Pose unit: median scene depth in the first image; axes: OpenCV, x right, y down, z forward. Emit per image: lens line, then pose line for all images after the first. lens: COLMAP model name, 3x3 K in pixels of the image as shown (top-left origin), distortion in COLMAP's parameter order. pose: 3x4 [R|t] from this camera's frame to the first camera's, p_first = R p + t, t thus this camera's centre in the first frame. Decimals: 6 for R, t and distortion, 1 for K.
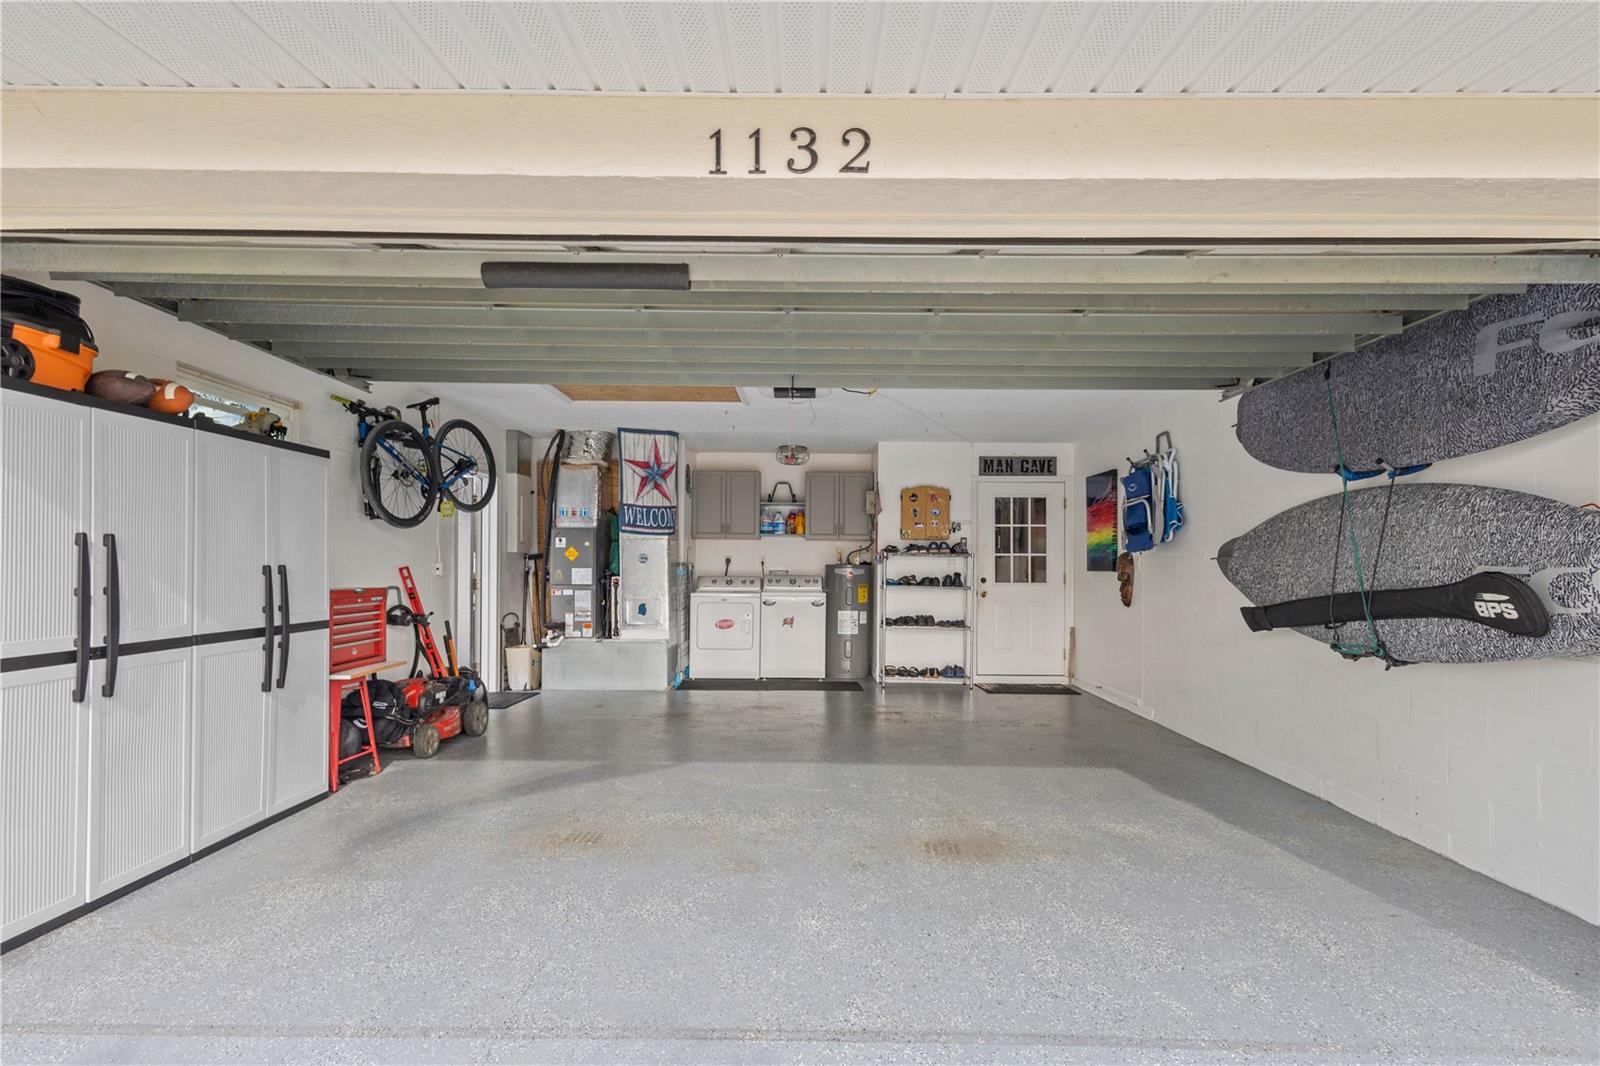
lens RADIAL K [[738.5, 0, 805.9], [0, 738.5, 543.7], [0, 0, 1]] dist [0.010413, -0.003087]
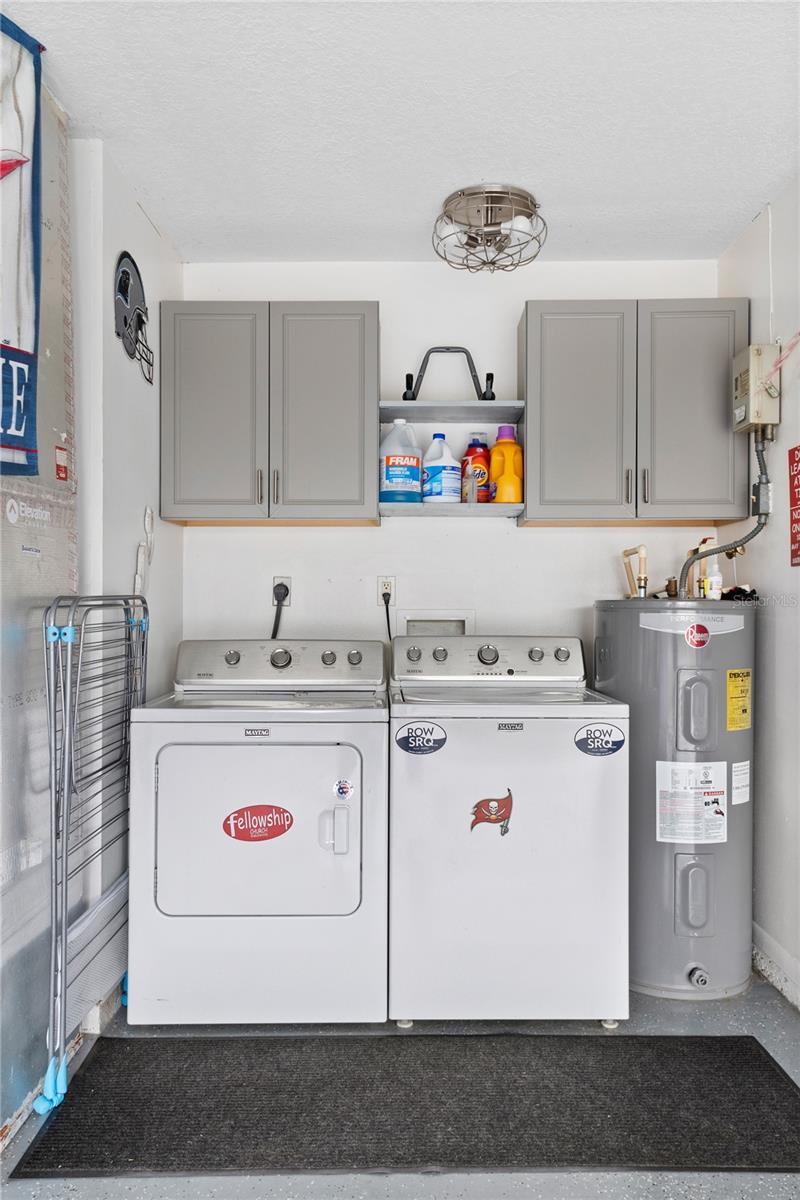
lens RADIAL K [[553.9, 0, 396.2], [0, 553.9, 600.0], [0, 0, 1]] dist [0.010413, -0.003087]
pose [[0.999913, -0.007088, 0.011125, -0.058409], [0.006942, 0.999890, 0.013102, 0.024326], [-0.011217, -0.013024, 0.999852, 0.770846]]
